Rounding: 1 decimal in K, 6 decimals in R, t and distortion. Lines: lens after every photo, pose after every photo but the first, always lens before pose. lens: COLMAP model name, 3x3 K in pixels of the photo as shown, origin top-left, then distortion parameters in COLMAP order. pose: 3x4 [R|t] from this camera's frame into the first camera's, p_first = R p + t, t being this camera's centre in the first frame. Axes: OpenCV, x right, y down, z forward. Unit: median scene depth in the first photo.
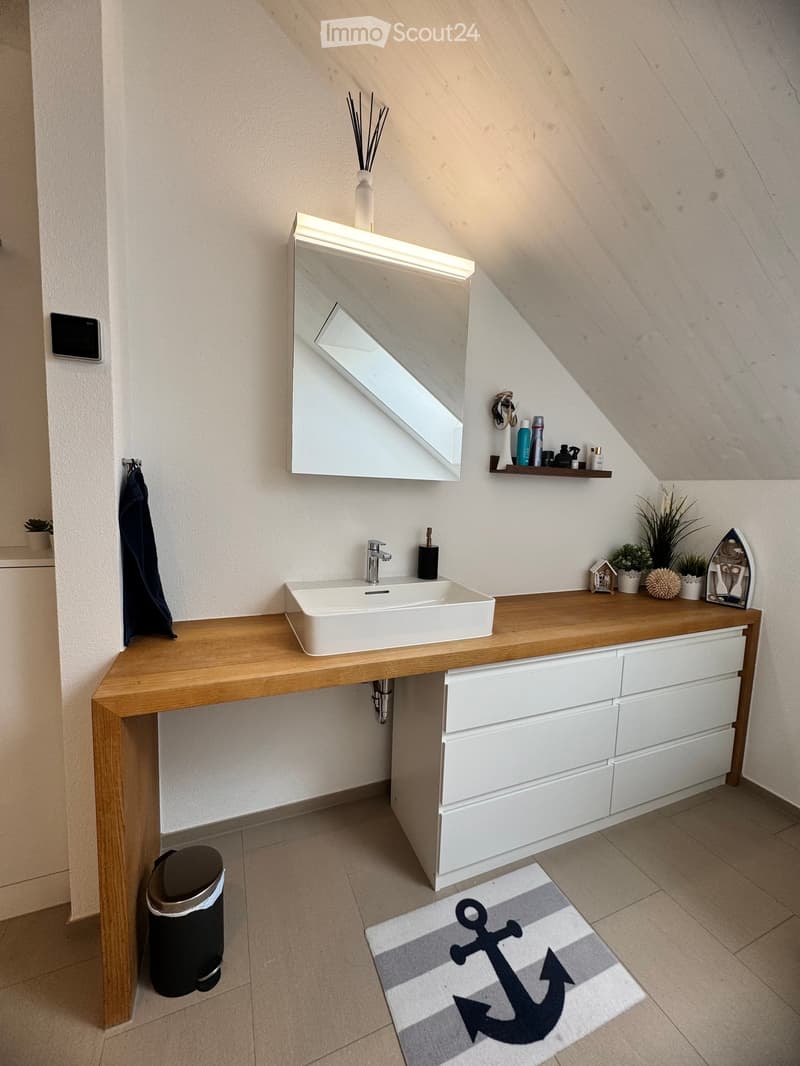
lens RADIAL K [[420.5, 0, 399.4], [0, 420.5, 534.5], [0, 0, 1]] dist [-0.000690, 0.000496]
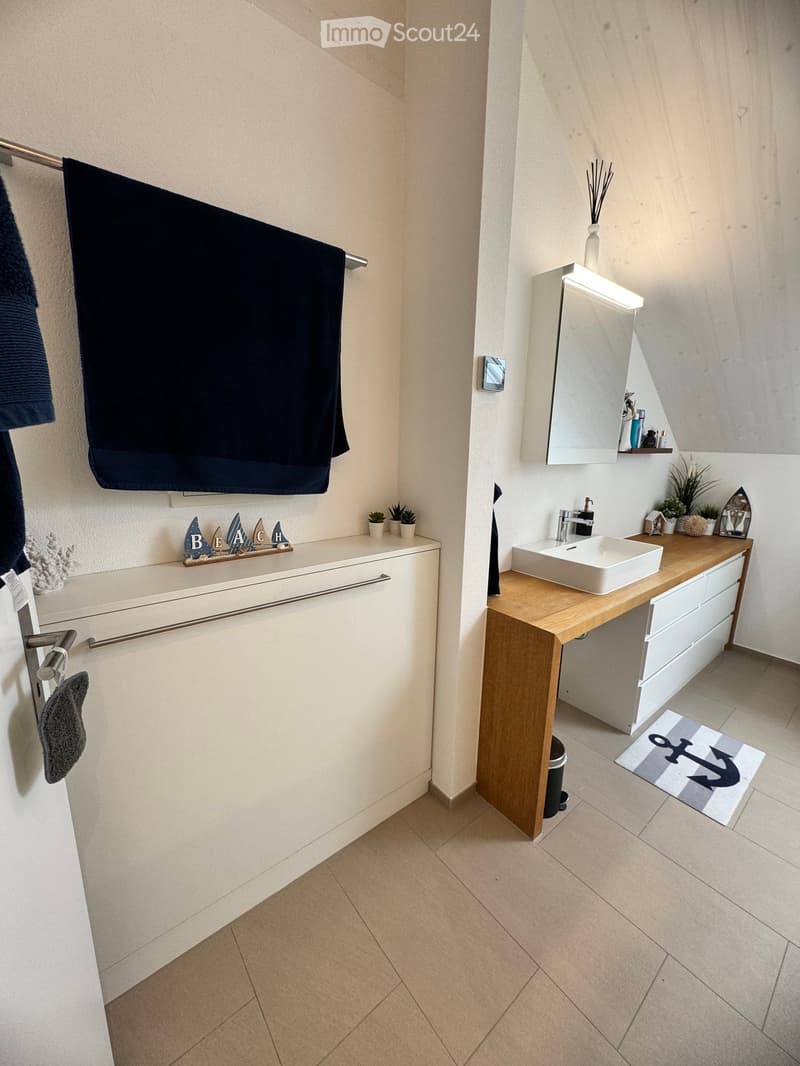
lens RADIAL K [[420.5, 0, 399.4], [0, 420.5, 533.6], [0, 0, 1]] dist [-0.000690, 0.000496]
pose [[0.961204, -0.074032, 0.265717, -0.808037], [0.041322, 0.991087, 0.126649, -0.090099], [-0.272724, -0.110755, 0.955696, -0.124907]]
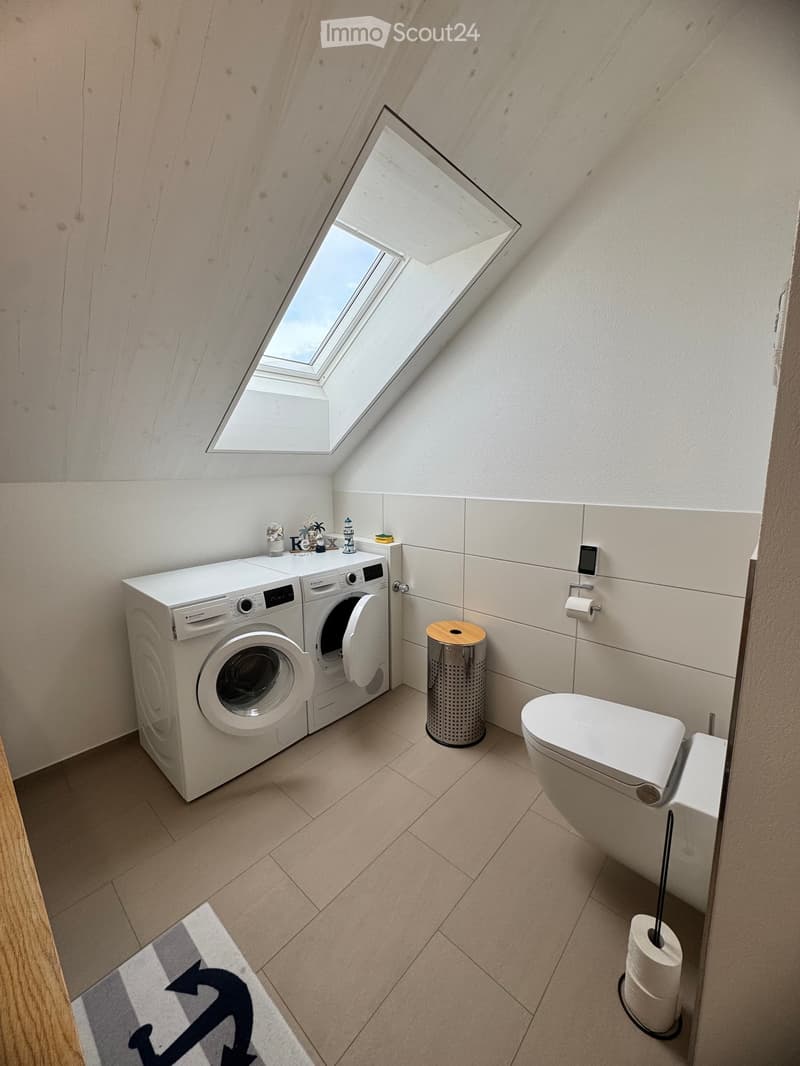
lens RADIAL K [[420.5, 0, 399.8], [0, 420.5, 535.4], [0, 0, 1]] dist [-0.000690, 0.000496]
pose [[-0.426670, -0.166155, 0.889014, -0.369201], [0.090247, 0.970251, 0.224650, -0.135309], [-0.899894, 0.176082, -0.398982, 0.464354]]
